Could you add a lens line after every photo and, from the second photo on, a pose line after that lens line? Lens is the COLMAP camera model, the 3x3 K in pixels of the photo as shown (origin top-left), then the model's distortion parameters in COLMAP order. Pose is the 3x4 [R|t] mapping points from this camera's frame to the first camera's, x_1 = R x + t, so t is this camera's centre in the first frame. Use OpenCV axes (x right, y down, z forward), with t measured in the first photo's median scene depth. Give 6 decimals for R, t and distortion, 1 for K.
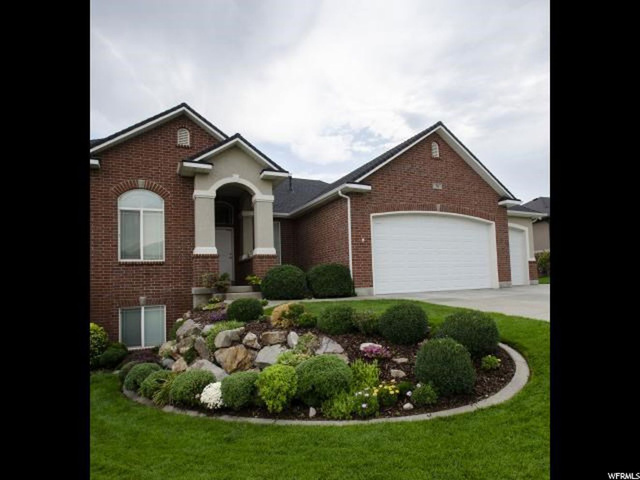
lens RADIAL K [[344.1, 0, 327.0], [0, 344.1, 259.5], [0, 0, 1]] dist [-0.000871, 0.000032]
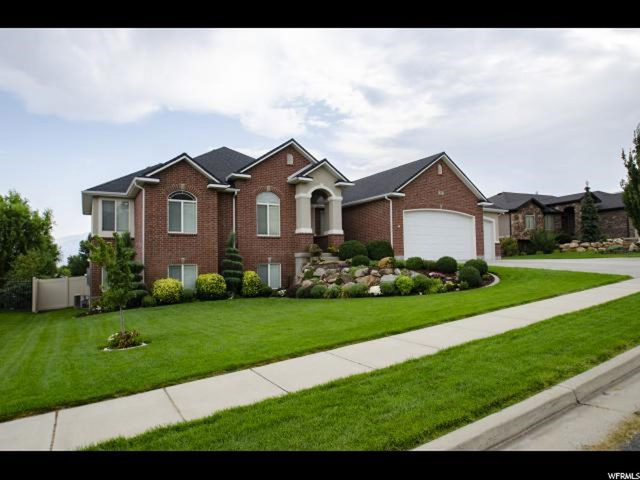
lens RADIAL K [[337.5, 0, 320.0], [0, 337.5, 240.0], [0, 0, 1]] dist [0.000627, 0.000018]
pose [[0.997810, 0.023633, 0.061783, -0.365736], [-0.023485, 0.999719, -0.003124, 0.021620], [-0.061840, 0.001666, 0.998085, -0.572805]]
